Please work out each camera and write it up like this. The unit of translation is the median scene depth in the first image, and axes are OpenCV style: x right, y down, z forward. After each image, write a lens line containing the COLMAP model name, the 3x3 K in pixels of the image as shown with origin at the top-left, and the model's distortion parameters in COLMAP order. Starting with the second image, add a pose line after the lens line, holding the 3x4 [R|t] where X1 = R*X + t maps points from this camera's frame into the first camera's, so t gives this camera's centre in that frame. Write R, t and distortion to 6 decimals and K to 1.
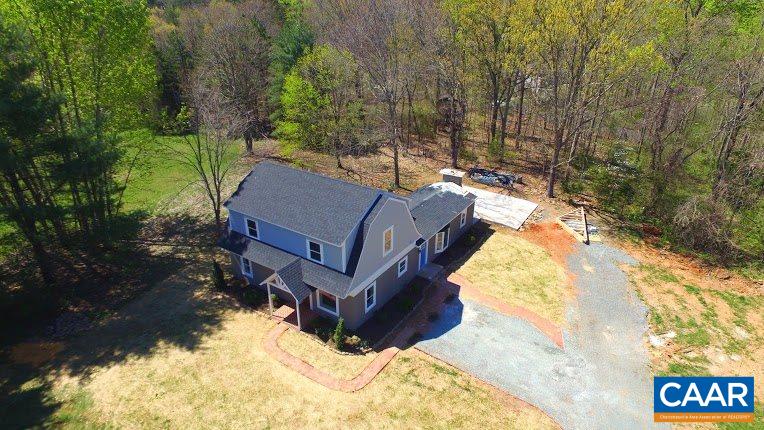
lens RADIAL K [[436.4, 0, 382.0], [0, 436.4, 215.0], [0, 0, 1]] dist [0.003948, 0.001316]
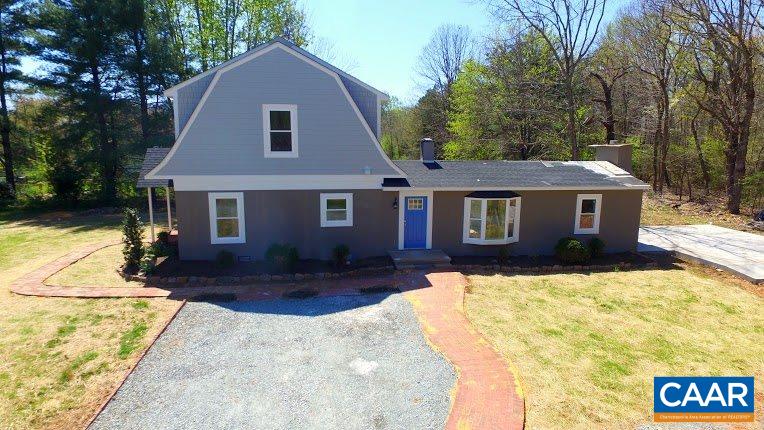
lens RADIAL K [[436.4, 0, 382.0], [0, 436.4, 215.0], [0, 0, 1]] dist [0.003948, 0.001316]
pose [[0.675318, 0.112464, -0.728902, 0.527961], [-0.315342, 0.937442, -0.147520, 0.203438], [0.666712, 0.329476, 0.668536, 0.743964]]
